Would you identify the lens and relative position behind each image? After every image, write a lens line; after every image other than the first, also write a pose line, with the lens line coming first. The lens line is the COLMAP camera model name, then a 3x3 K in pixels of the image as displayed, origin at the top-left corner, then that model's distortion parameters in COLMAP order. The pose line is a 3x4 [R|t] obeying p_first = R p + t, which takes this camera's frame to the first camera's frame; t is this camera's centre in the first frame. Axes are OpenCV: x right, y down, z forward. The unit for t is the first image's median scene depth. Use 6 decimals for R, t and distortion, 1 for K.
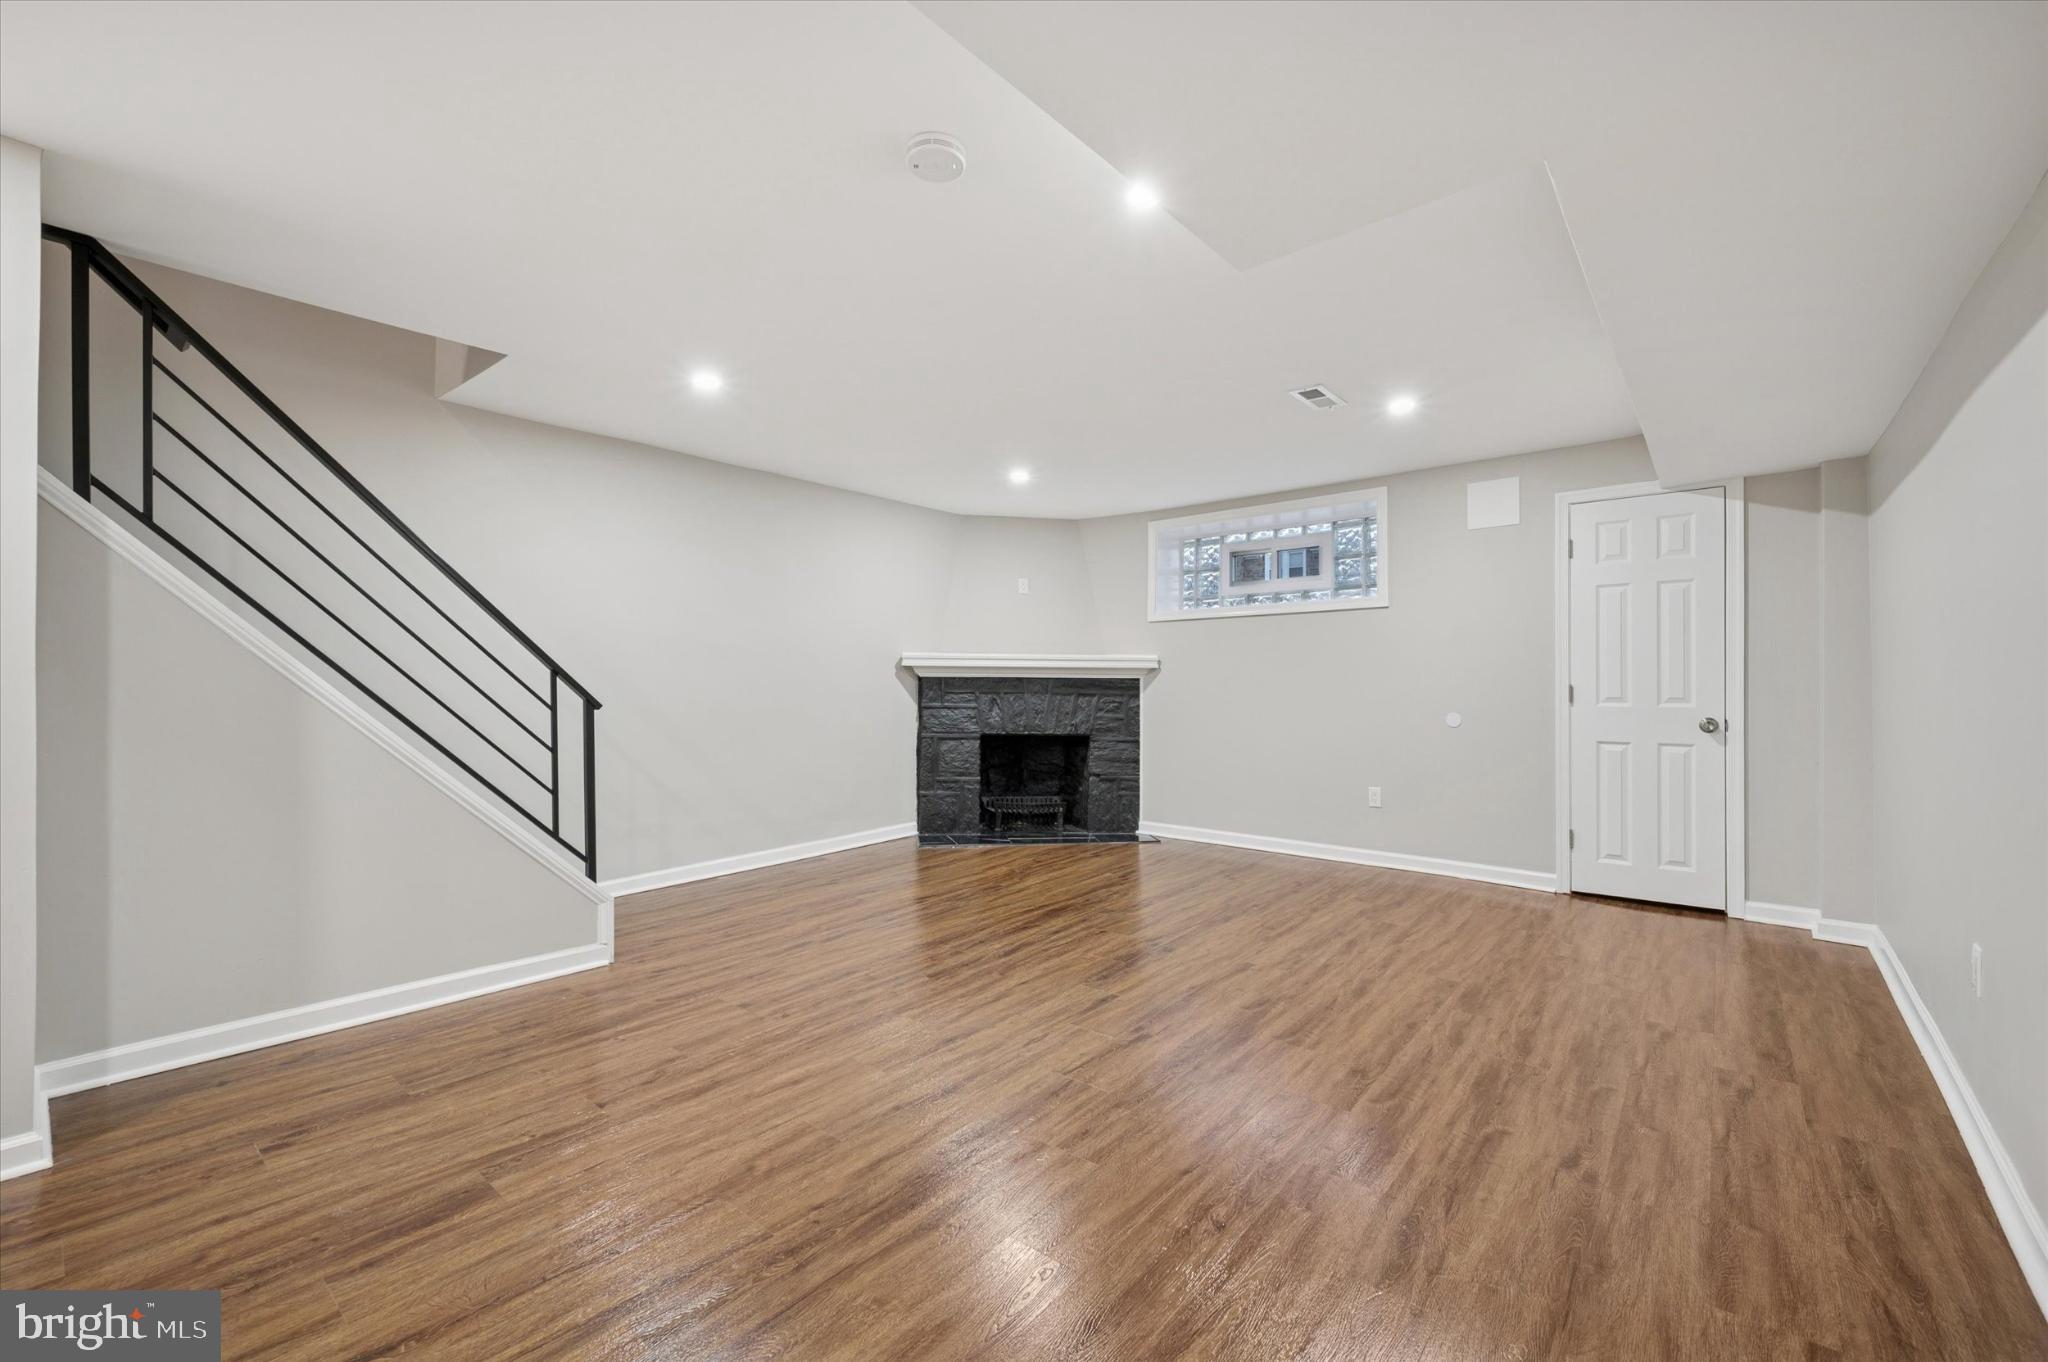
lens RADIAL K [[861.4, 0, 1018.5], [0, 861.4, 681.5], [0, 0, 1]] dist [0.001553, 0.000033]
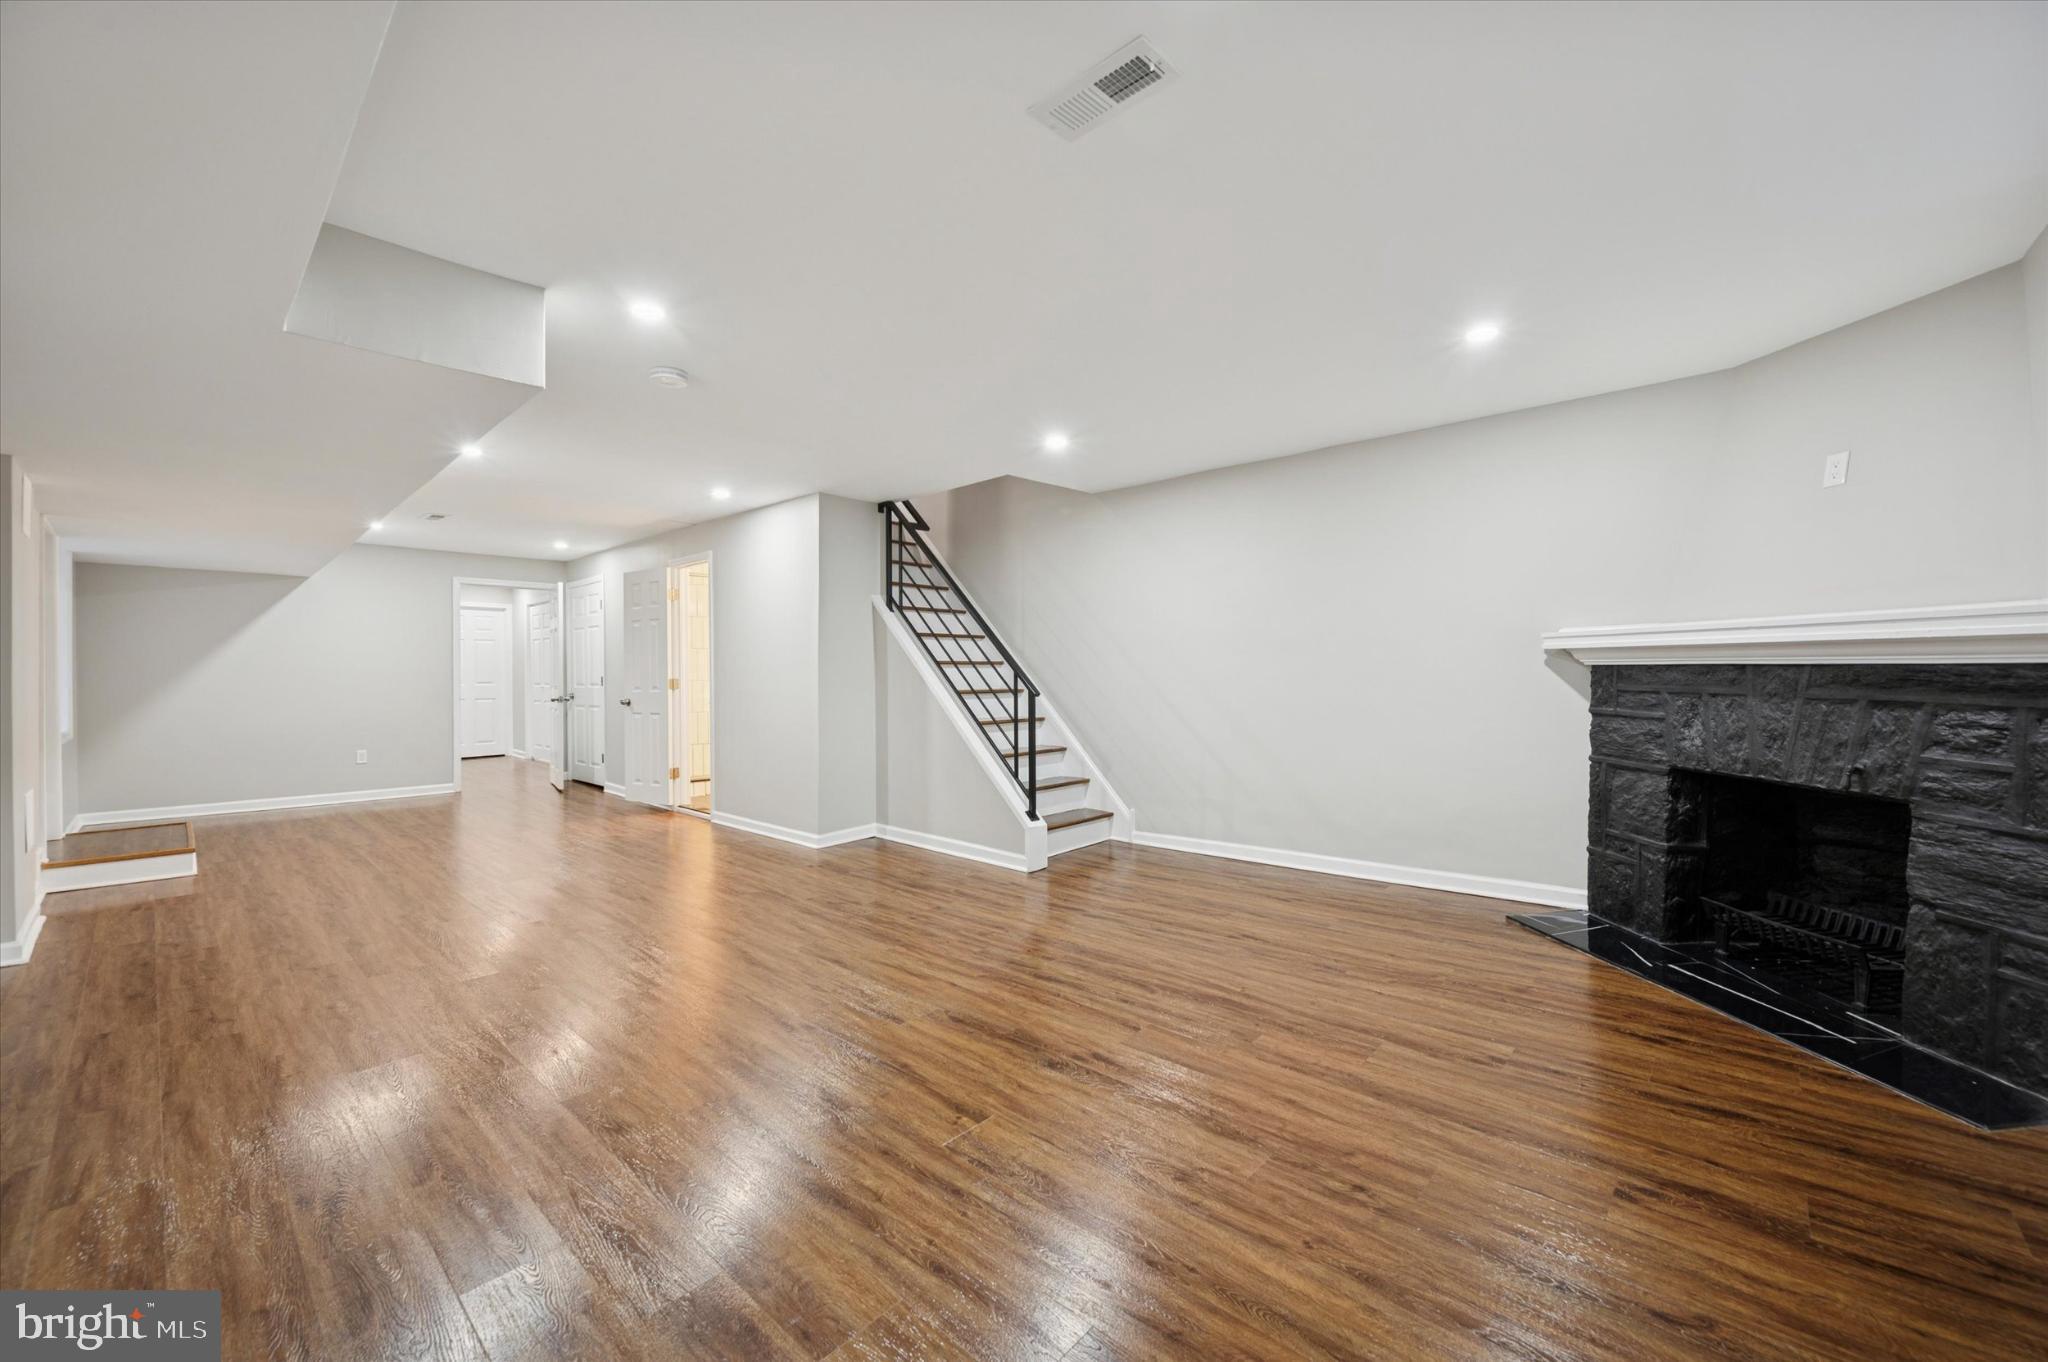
lens RADIAL K [[787.3, 0, 1011.7], [0, 787.3, 676.3], [0, 0, 1]] dist [-0.001062, 0.000122]
pose [[-0.056559, 0.003411, -0.998393, 0.529284], [0.013313, 0.999908, 0.002662, -0.005185], [0.998310, -0.013141, -0.056600, 0.652073]]
